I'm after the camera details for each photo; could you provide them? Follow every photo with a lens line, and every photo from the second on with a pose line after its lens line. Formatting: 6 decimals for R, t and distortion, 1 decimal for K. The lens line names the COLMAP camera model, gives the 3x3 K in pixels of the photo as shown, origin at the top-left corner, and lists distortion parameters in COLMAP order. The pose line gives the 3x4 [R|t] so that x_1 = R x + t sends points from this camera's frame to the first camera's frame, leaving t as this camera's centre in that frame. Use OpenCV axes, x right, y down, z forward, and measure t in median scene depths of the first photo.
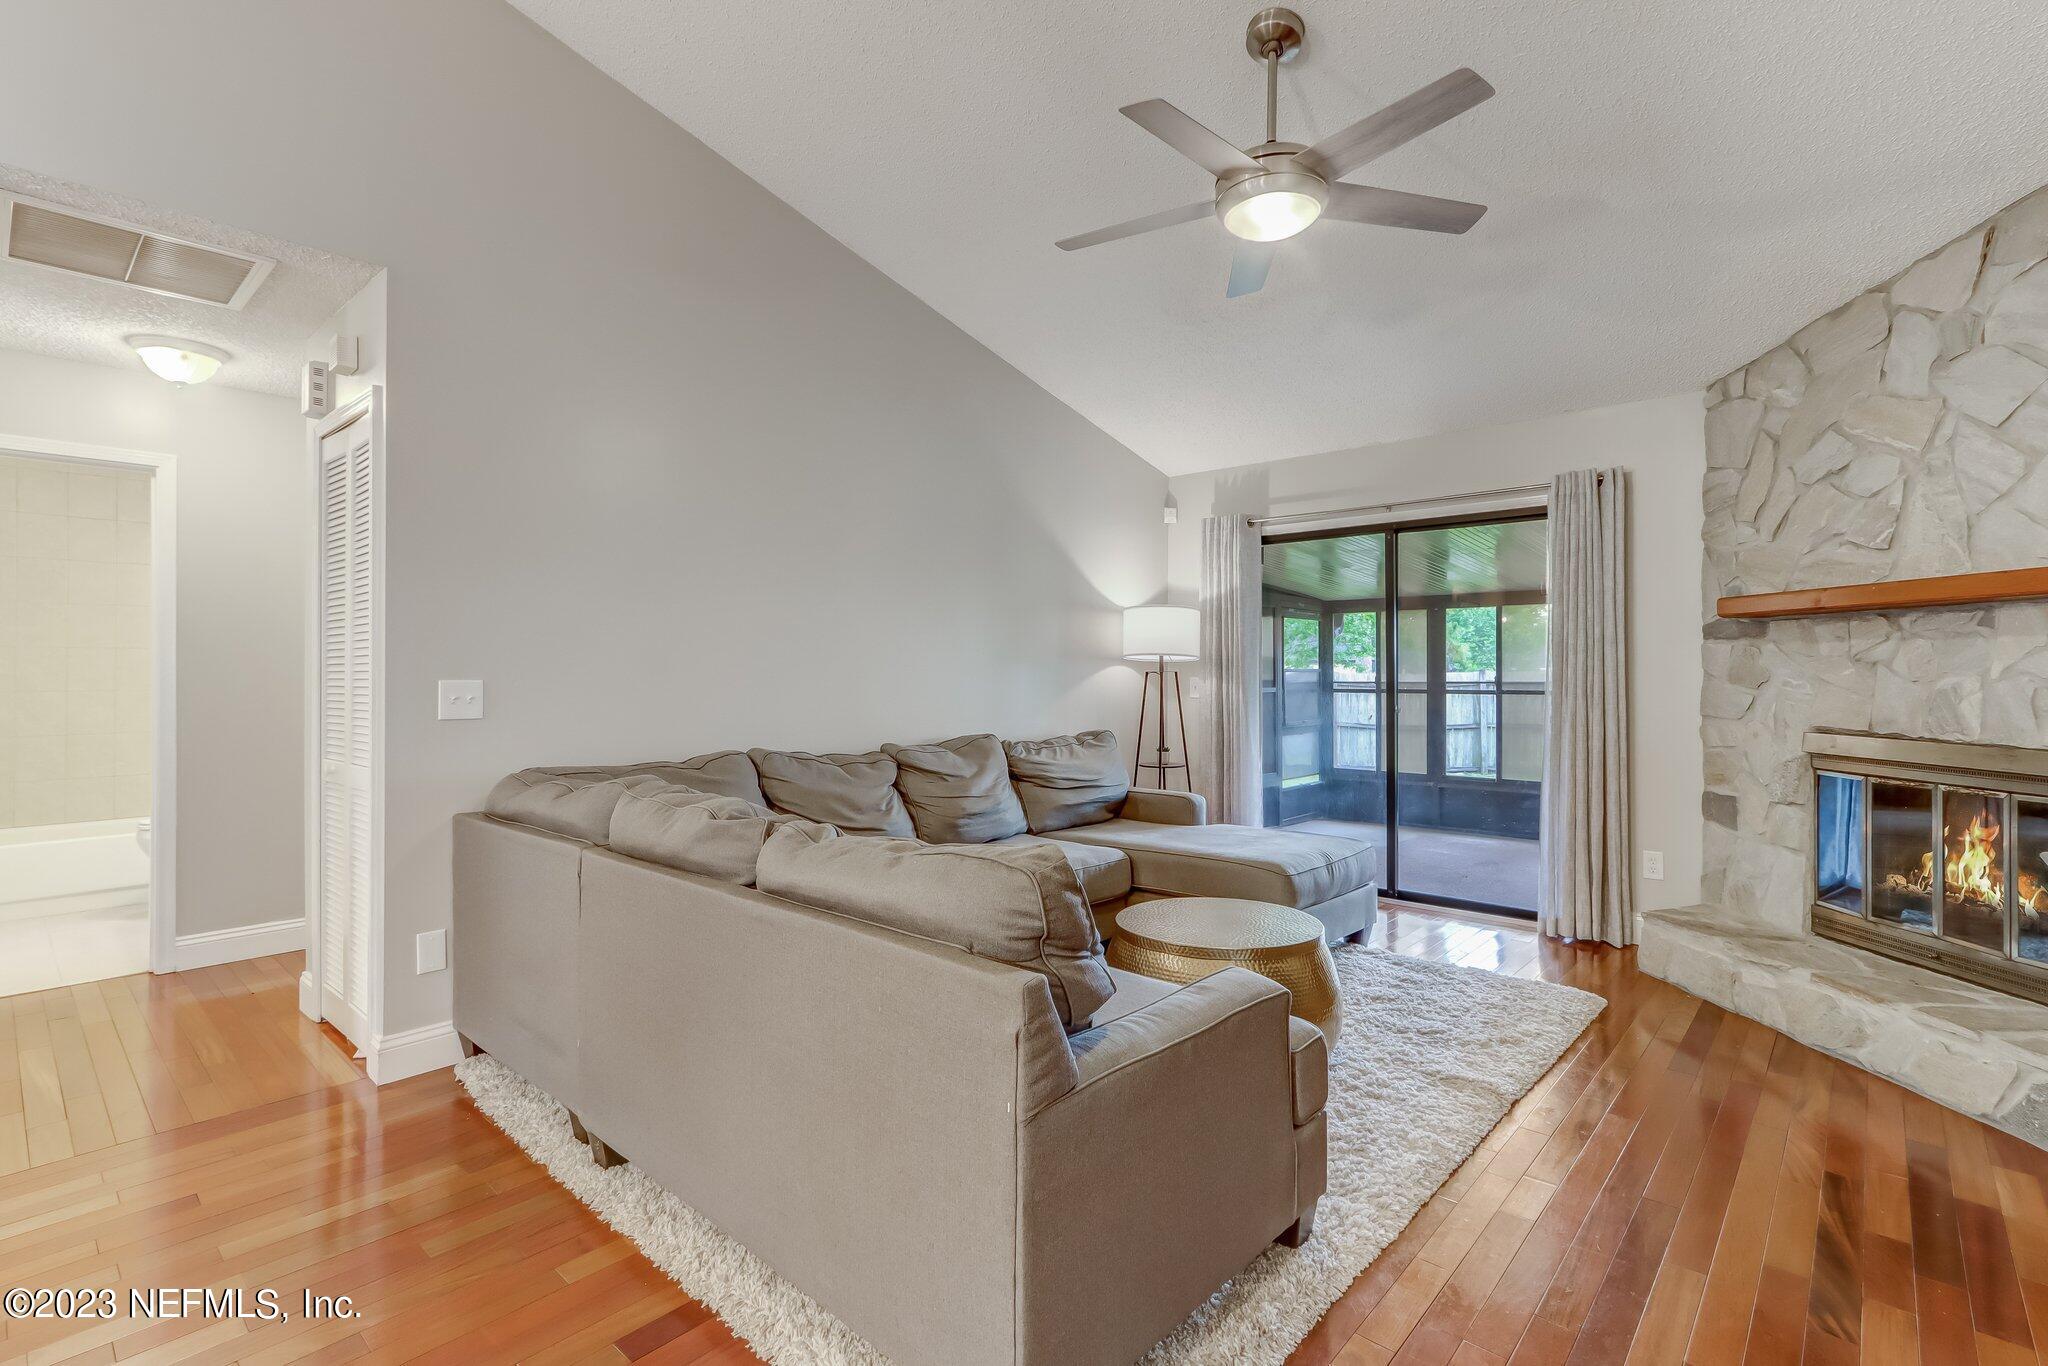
lens RADIAL K [[964.3, 0, 1021.0], [0, 964.3, 664.1], [0, 0, 1]] dist [-0.001614, 0.008108]
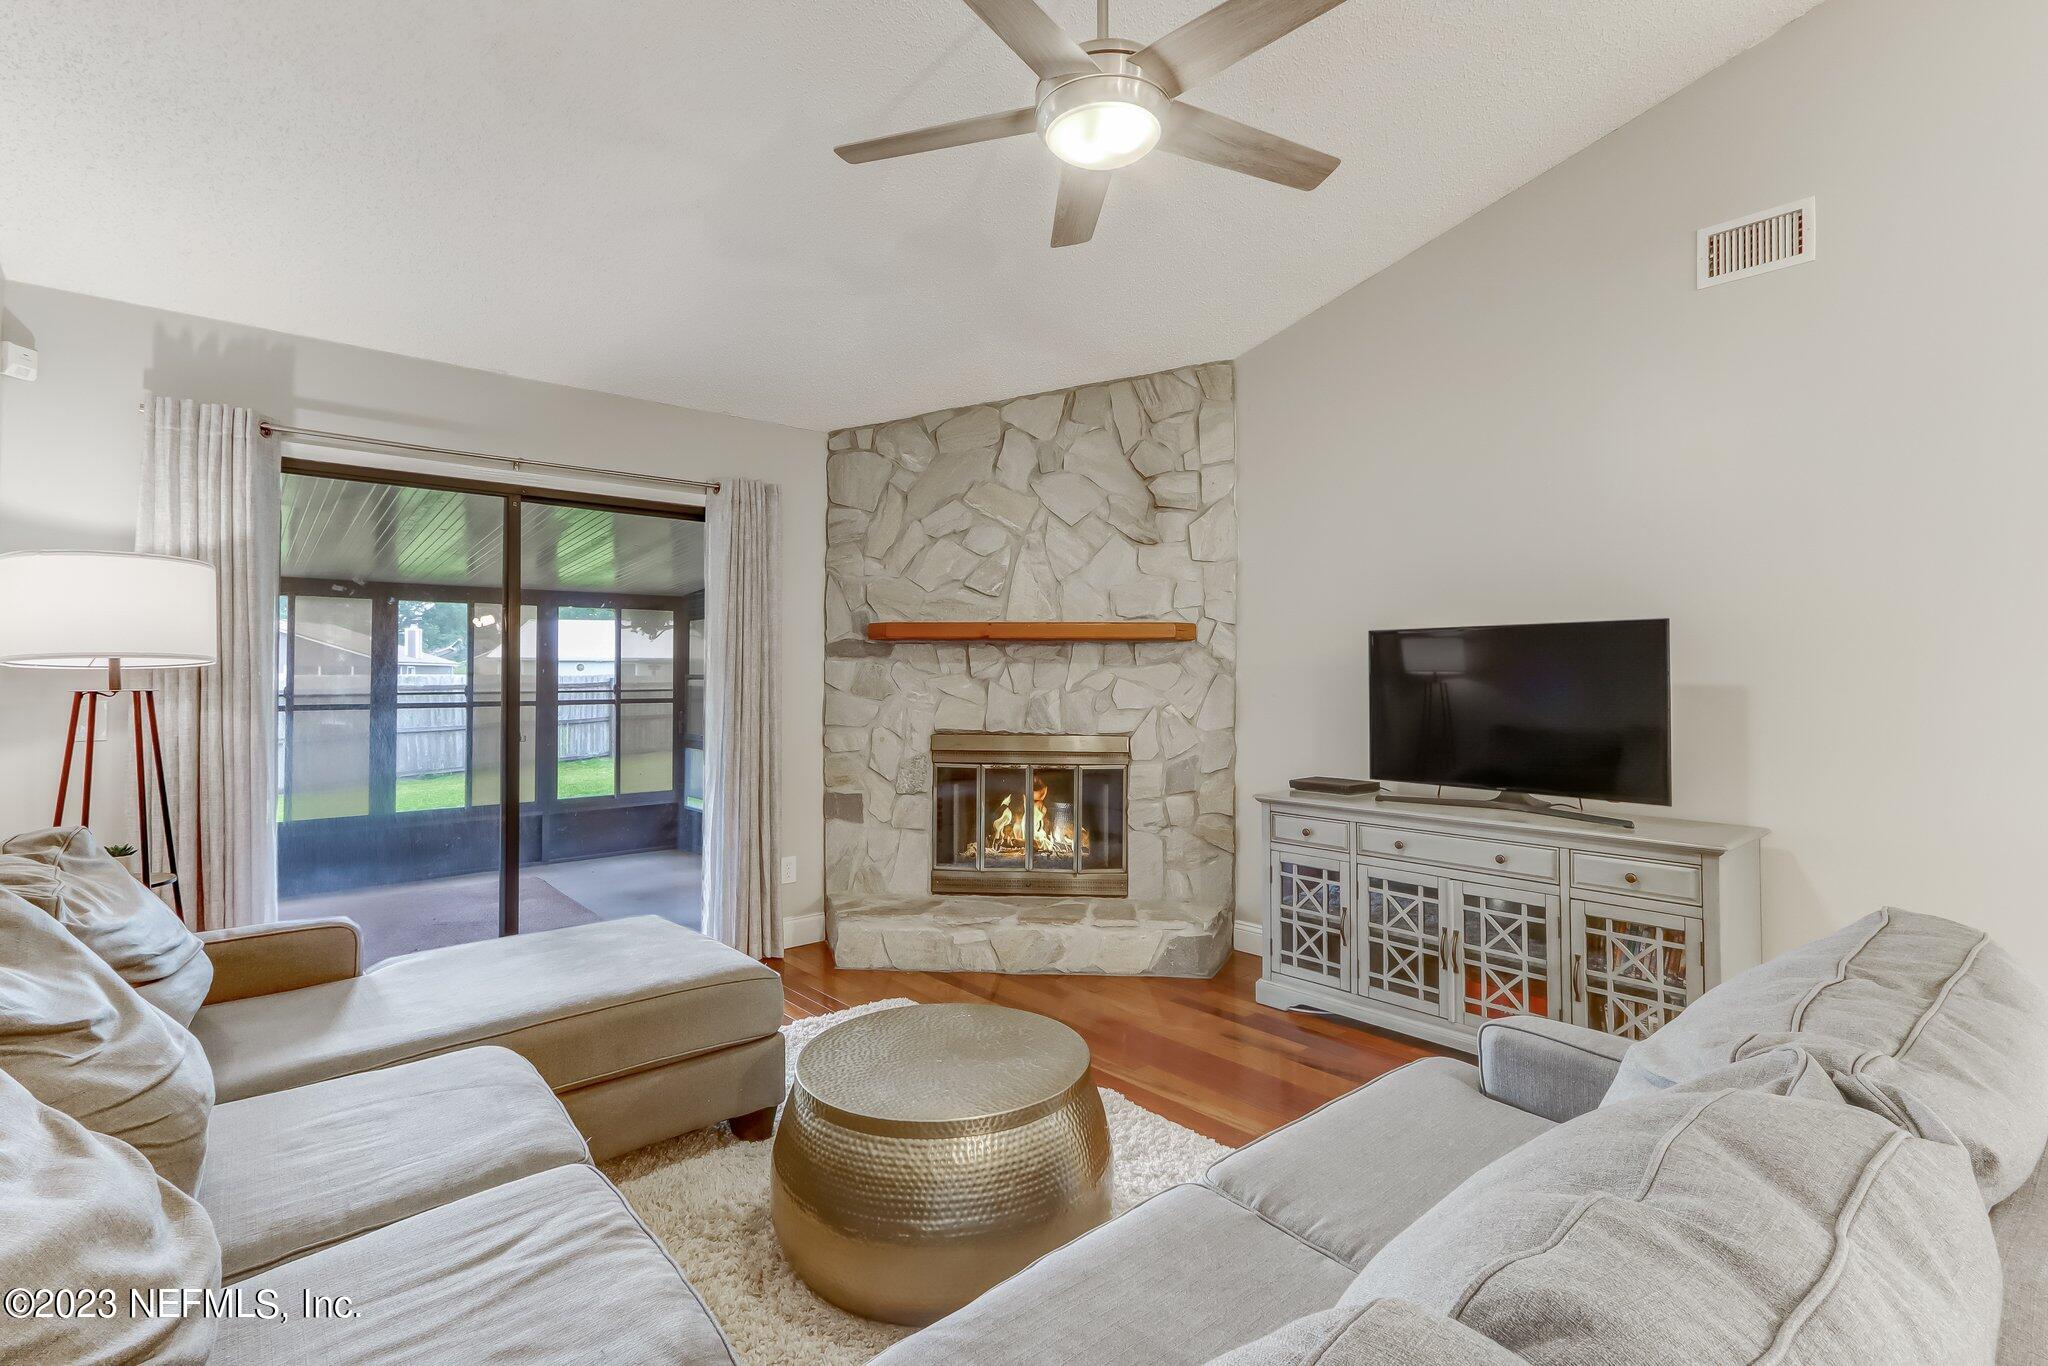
lens RADIAL K [[964.3, 0, 1021.0], [0, 964.3, 664.1], [0, 0, 1]] dist [-0.001614, 0.008108]
pose [[0.125005, 0.014415, 0.992051, -0.393152], [-0.009294, 0.999868, -0.013358, -0.004563], [-0.992113, -0.007551, 0.125122, 0.686243]]
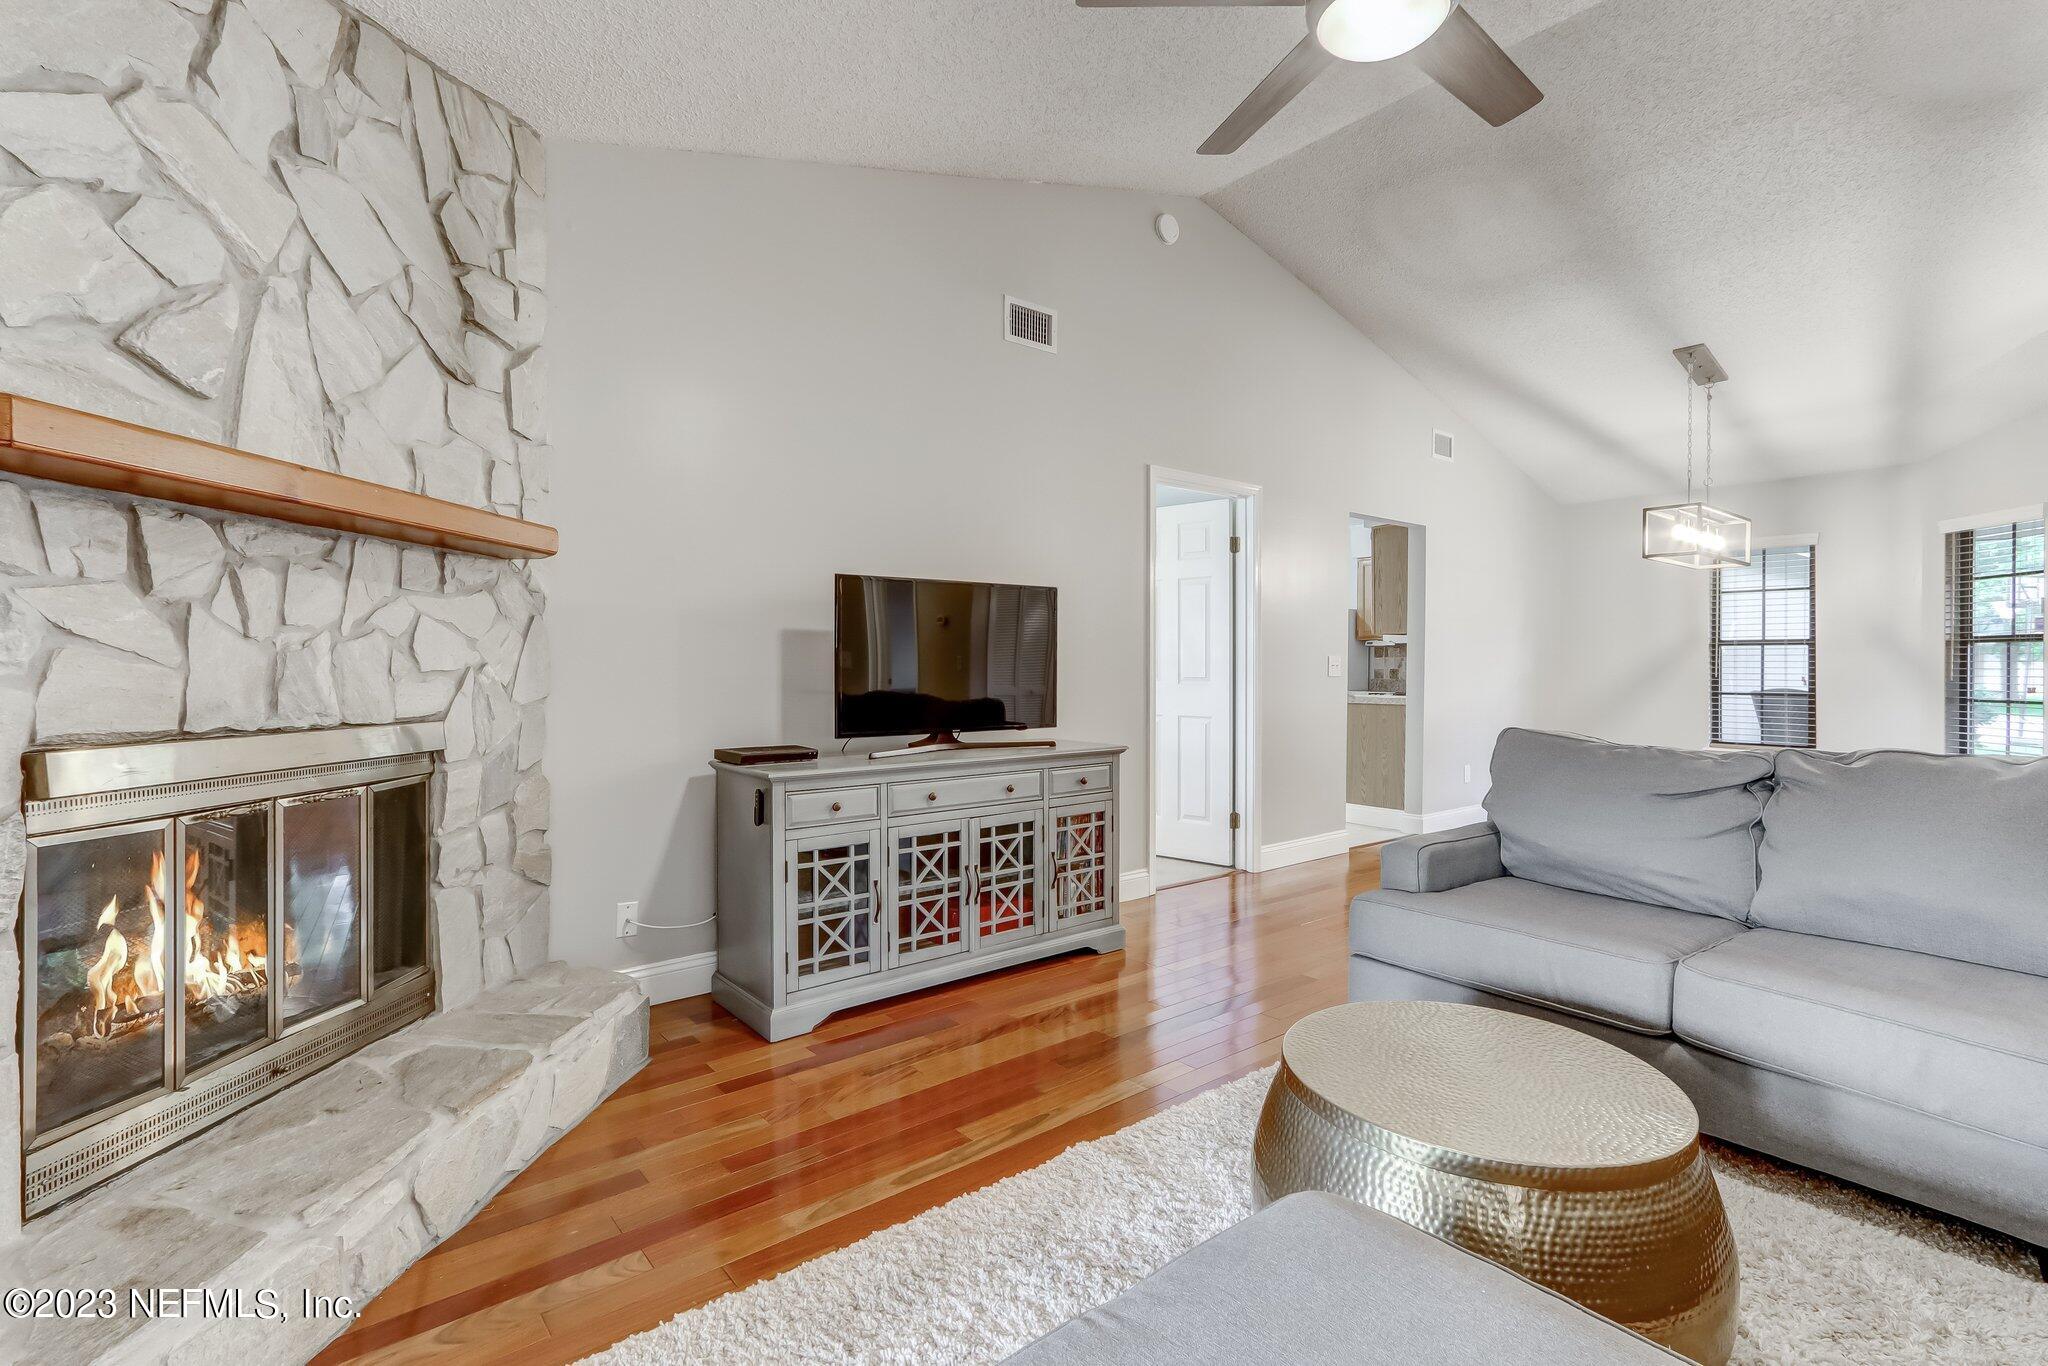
lens RADIAL K [[964.3, 0, 1021.0], [0, 964.3, 664.1], [0, 0, 1]] dist [-0.001614, 0.008108]
pose [[-0.989790, -0.001637, 0.142524, 0.304742], [-0.002462, 0.999981, -0.005611, 0.030695], [-0.142513, -0.005905, -0.989775, 1.280332]]
